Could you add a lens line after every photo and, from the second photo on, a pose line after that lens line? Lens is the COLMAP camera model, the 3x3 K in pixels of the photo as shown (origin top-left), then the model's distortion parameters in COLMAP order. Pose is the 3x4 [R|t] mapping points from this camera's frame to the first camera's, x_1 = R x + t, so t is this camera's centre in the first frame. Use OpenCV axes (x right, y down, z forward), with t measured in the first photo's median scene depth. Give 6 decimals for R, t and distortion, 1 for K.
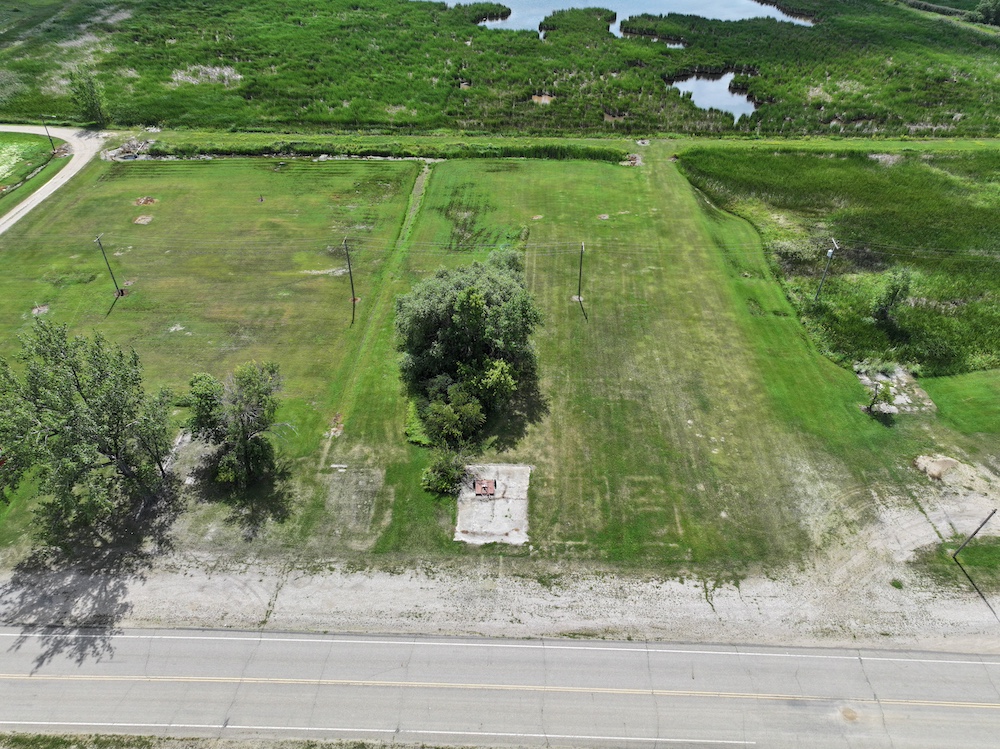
lens RADIAL K [[697.2, 0, 500.7], [0, 697.2, 371.2], [0, 0, 1]] dist [-0.000327, 0.015318]
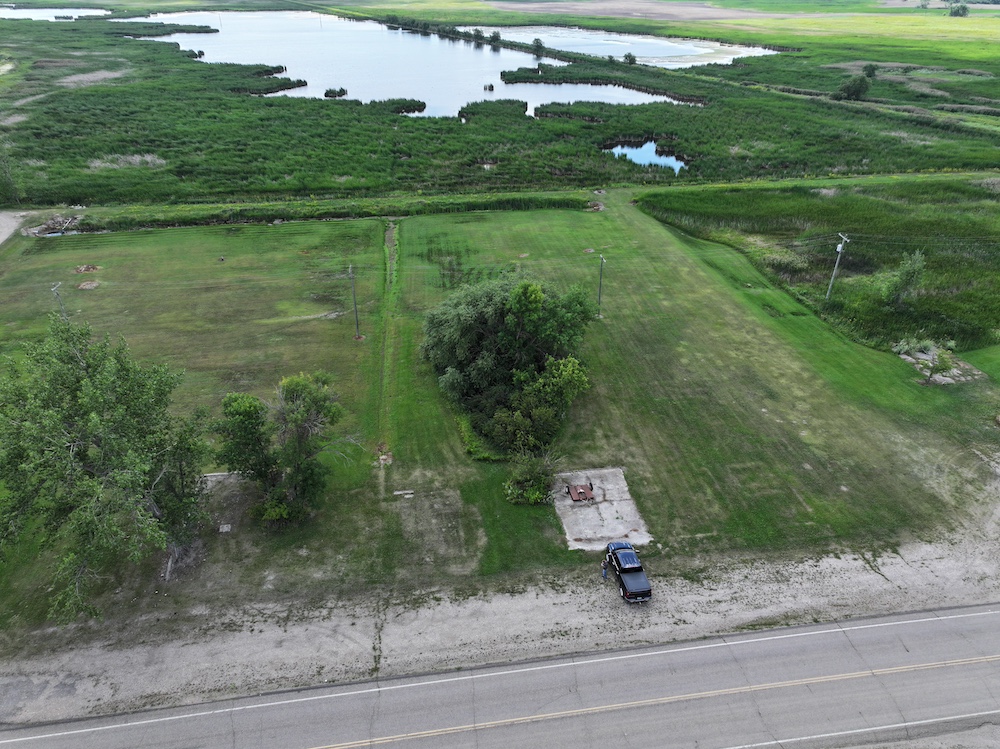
lens RADIAL K [[697.2, 0, 499.2], [0, 697.2, 375.0], [0, 0, 1]] dist [-0.000327, 0.015318]
pose [[0.984203, -0.089126, 0.152976, -0.210437], [0.111884, 0.982748, -0.147269, 0.119943], [-0.137212, 0.162058, 0.977195, 0.120678]]
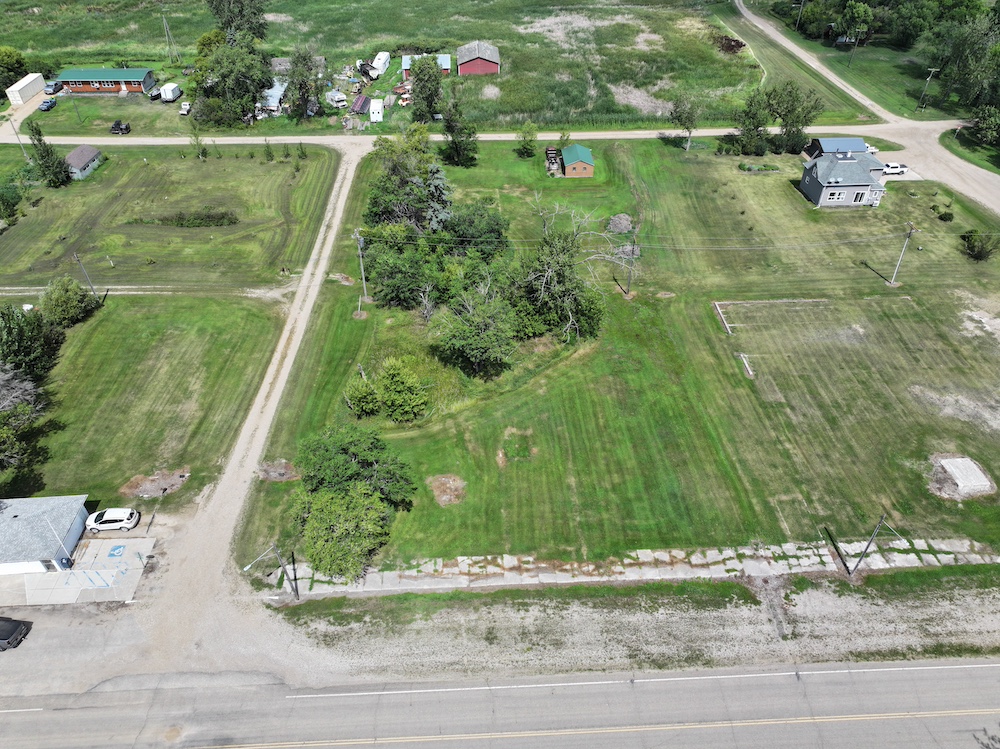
lens RADIAL K [[697.2, 0, 502.4], [0, 697.2, 369.3], [0, 0, 1]] dist [-0.000327, 0.015318]
pose [[-0.996855, 0.047258, -0.063612, 0.055746], [-0.052370, 0.209584, 0.976387, -0.368651], [0.059474, 0.976648, -0.206450, 0.473383]]
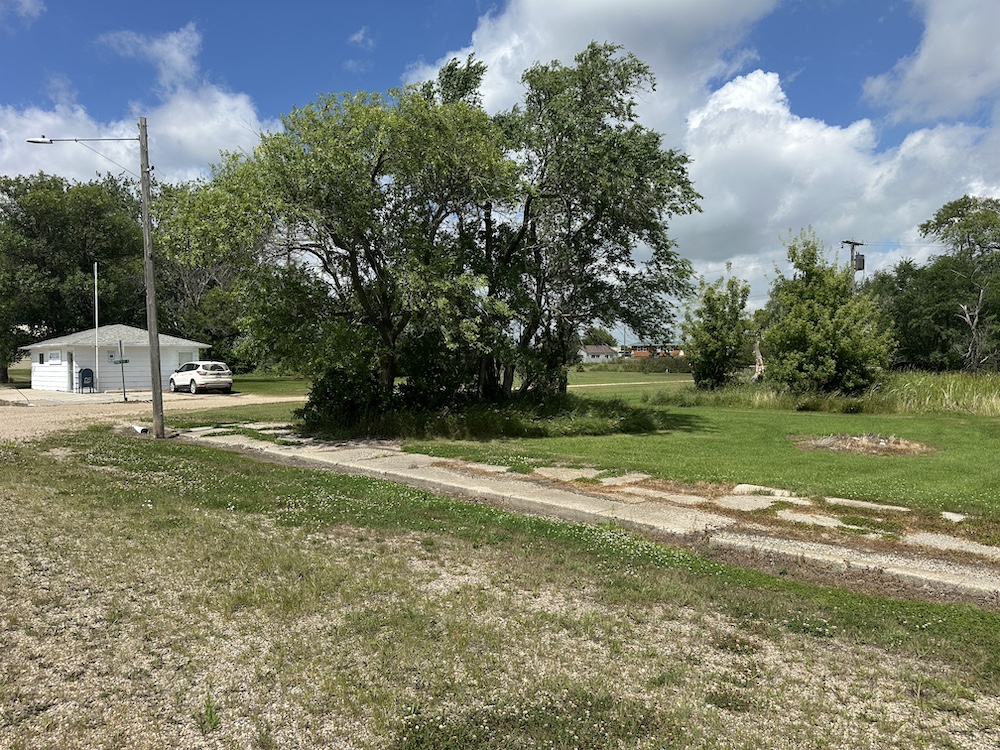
lens RADIAL K [[694.1, 0, 488.9], [0, 694.1, 378.5], [0, 0, 1]] dist [0.043859, -0.083559]
pose [[-0.721524, -0.026543, 0.691881, 0.009990], [0.430807, 0.765071, 0.478615, 0.329931], [-0.542041, 0.643399, -0.540582, 0.597637]]
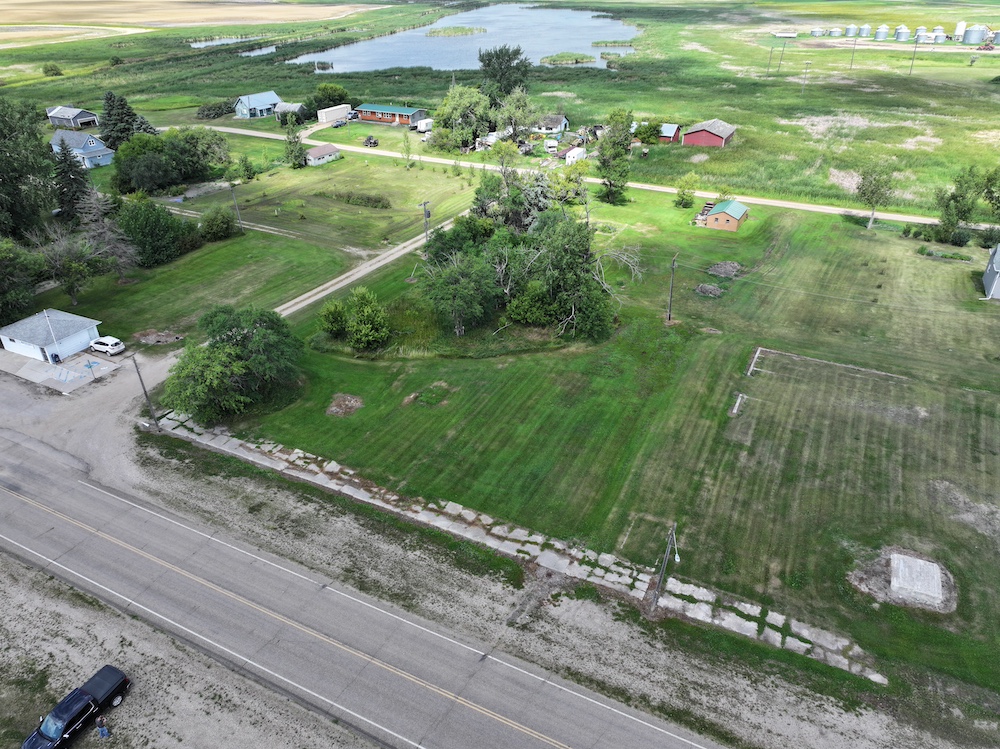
lens RADIAL K [[697.2, 0, 508.1], [0, 697.2, 374.7], [0, 0, 1]] dist [-0.000327, 0.015318]
pose [[-0.909383, -0.212496, 0.357586, -0.414103], [0.257614, 0.387237, 0.885259, -0.237868], [-0.326584, 0.897158, -0.297405, 0.594523]]
